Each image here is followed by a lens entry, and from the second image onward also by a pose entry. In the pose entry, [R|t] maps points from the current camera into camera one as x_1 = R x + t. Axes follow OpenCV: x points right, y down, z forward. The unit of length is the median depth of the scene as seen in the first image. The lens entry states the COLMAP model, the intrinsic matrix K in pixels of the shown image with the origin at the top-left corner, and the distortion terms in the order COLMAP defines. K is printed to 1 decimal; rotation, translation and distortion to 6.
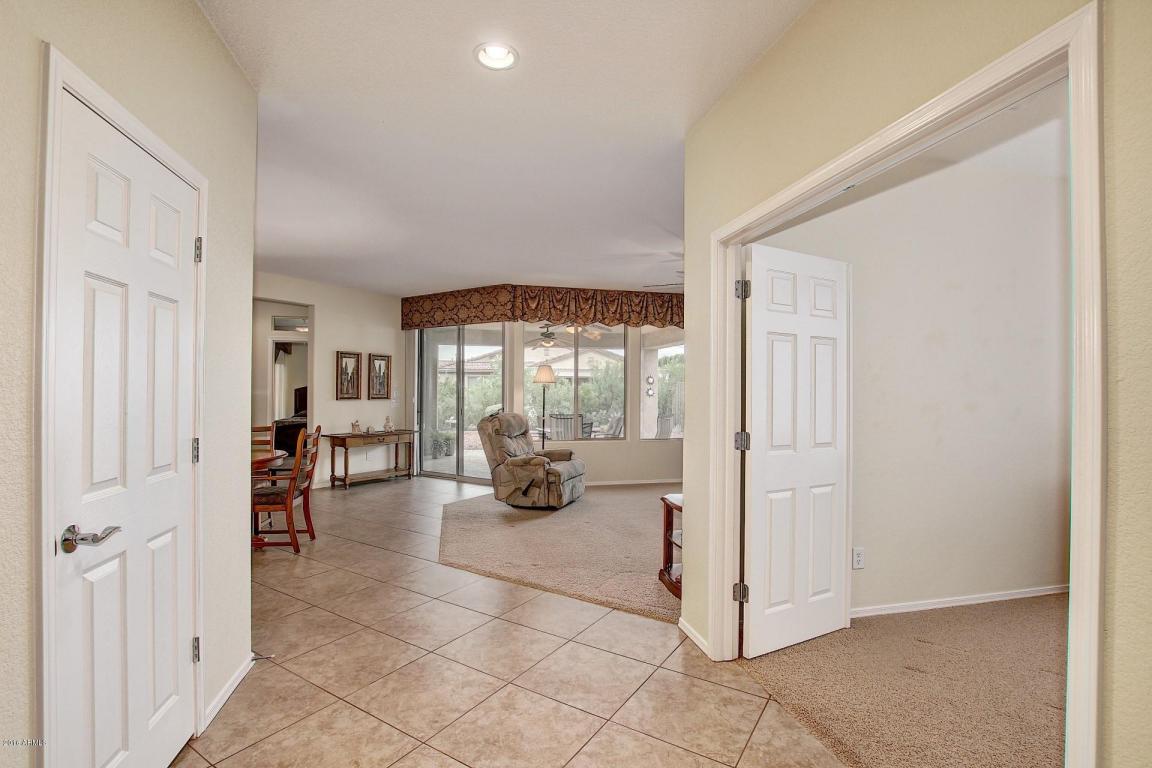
lens RADIAL K [[535.6, 0, 569.2], [0, 535.6, 388.7], [0, 0, 1]] dist [-0.033851, 0.004021]
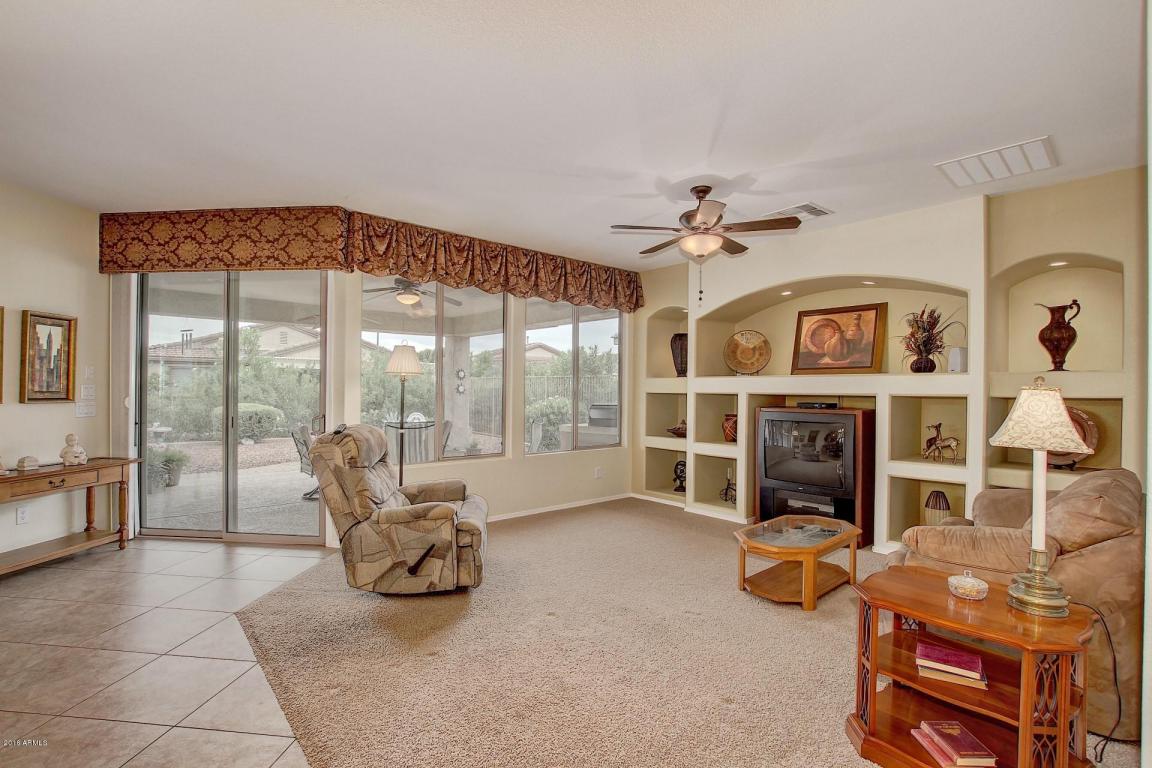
lens RADIAL K [[535.6, 0, 569.2], [0, 535.6, 388.7], [0, 0, 1]] dist [-0.033851, 0.004021]
pose [[0.882380, 0.002741, 0.470530, -0.157688], [-0.005870, 0.999969, 0.005182, 0.001863], [-0.470502, -0.007334, 0.882369, 0.342012]]
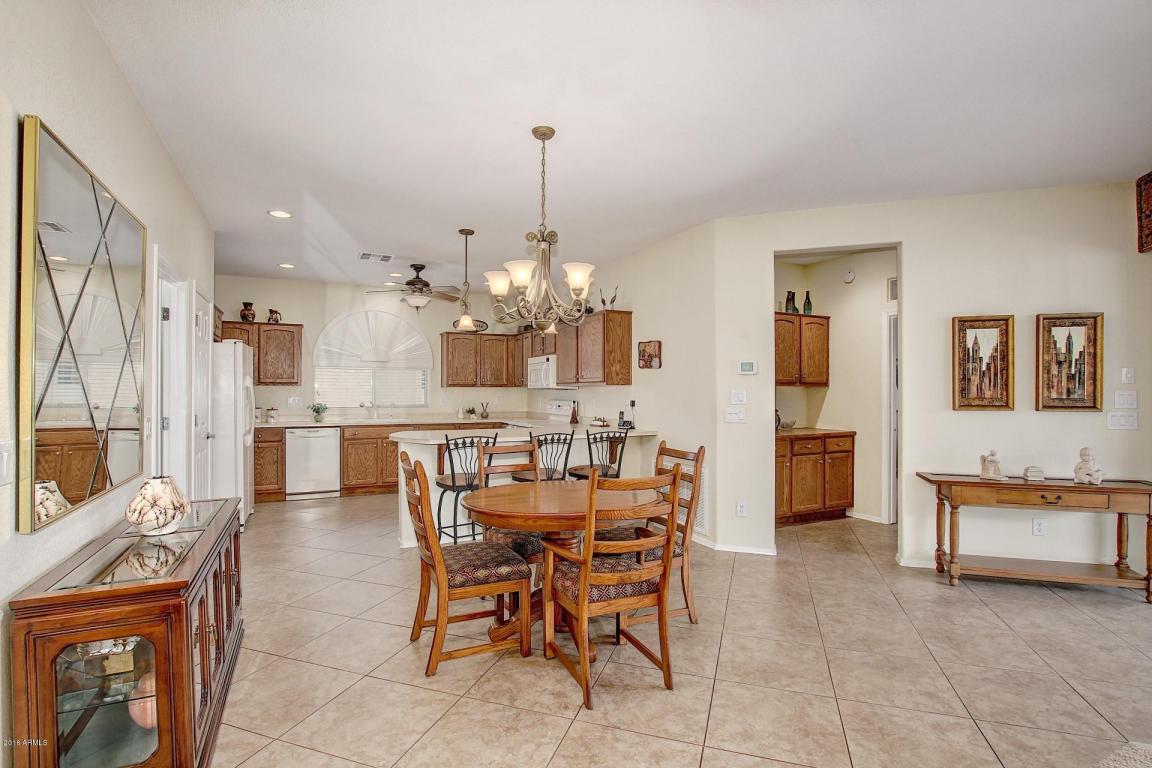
lens RADIAL K [[544.5, 0, 566.9], [0, 544.5, 388.9], [0, 0, 1]] dist [-0.030697, 0.003808]
pose [[0.236467, -0.011158, -0.971575, -0.006748], [0.007491, 0.999925, -0.009660, 0.002716], [0.971611, -0.004994, 0.236533, 0.488678]]
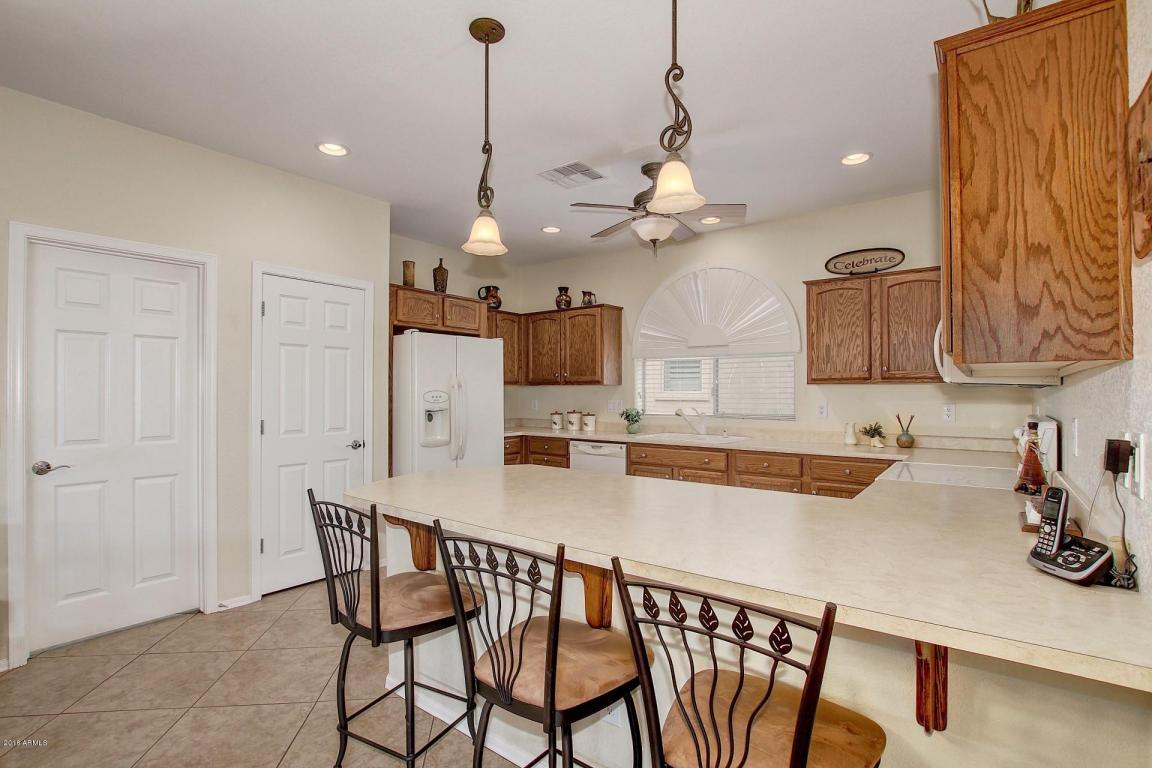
lens RADIAL K [[540.4, 0, 576.0], [0, 540.4, 384.0], [0, 0, 1]] dist [-0.027851, 0.000287]
pose [[-0.761472, -0.017002, -0.647975, -0.521170], [-0.001663, 0.999704, -0.024277, 0.001113], [0.648196, -0.017408, -0.761275, 0.769512]]
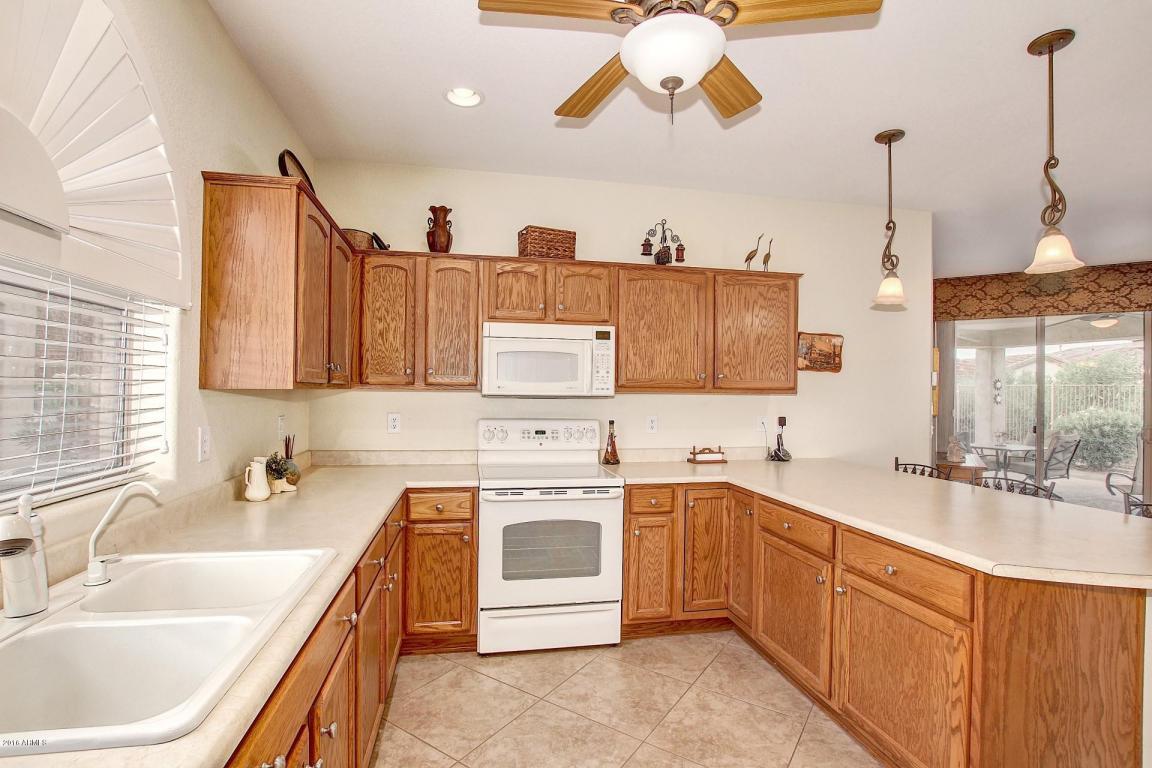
lens RADIAL K [[535.6, 0, 569.2], [0, 535.6, 388.7], [0, 0, 1]] dist [-0.033851, 0.004021]
pose [[0.999598, 0.004972, -0.027928, -0.902271], [-0.004948, 0.999987, 0.000924, -0.013156], [0.027933, -0.000786, 0.999609, 0.255843]]
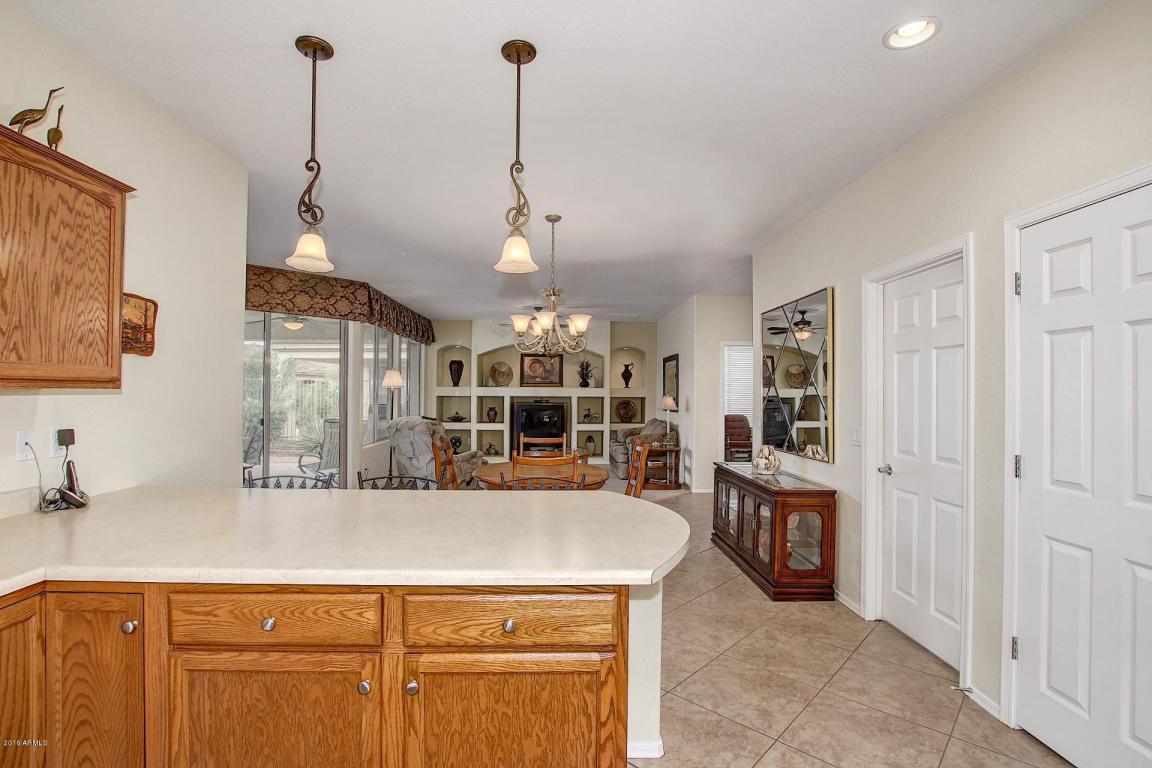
lens RADIAL K [[535.6, 0, 569.2], [0, 535.6, 388.7], [0, 0, 1]] dist [-0.033851, 0.004021]
pose [[0.187581, 0.000952, 0.982249, -0.936539], [-0.011916, 0.999928, 0.001306, -0.012361], [-0.982177, -0.011950, 0.187579, 0.445063]]
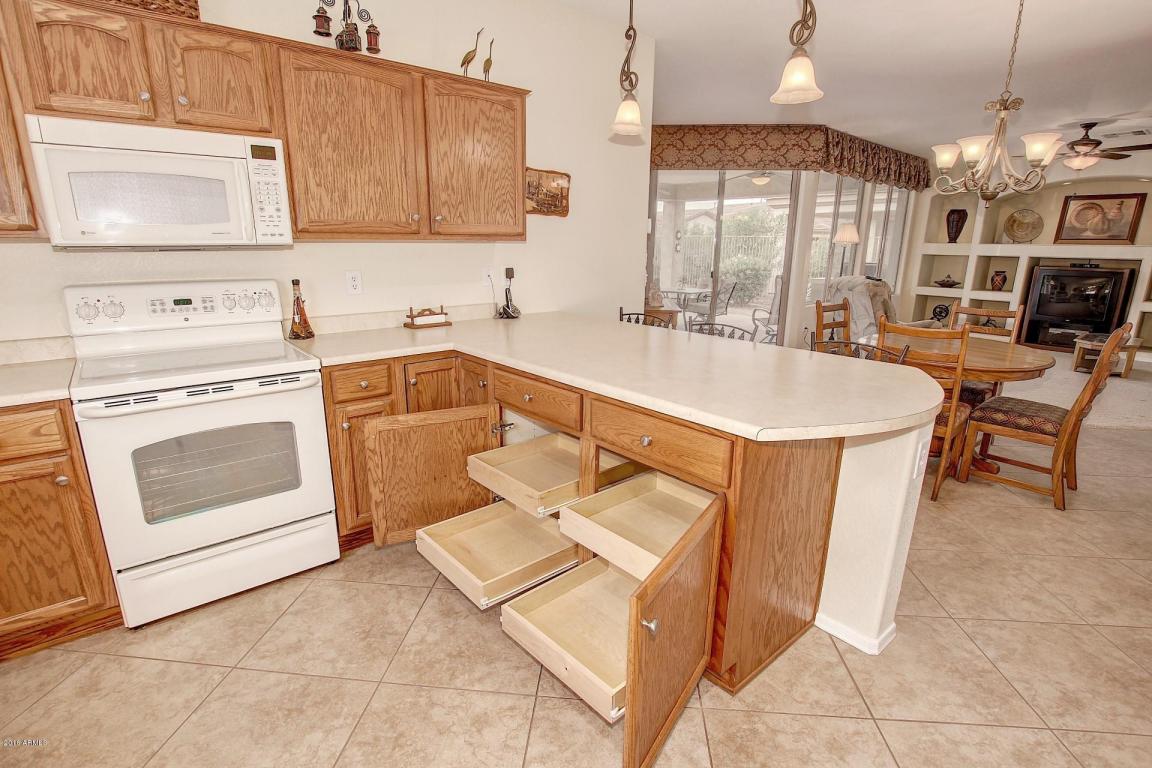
lens RADIAL K [[544.5, 0, 566.9], [0, 544.5, 388.9], [0, 0, 1]] dist [-0.030697, 0.003808]
pose [[0.886800, -0.118077, 0.446815, -0.887174], [-0.004213, 0.964705, 0.263300, -0.009548], [-0.462134, -0.235377, 0.855003, 0.329880]]
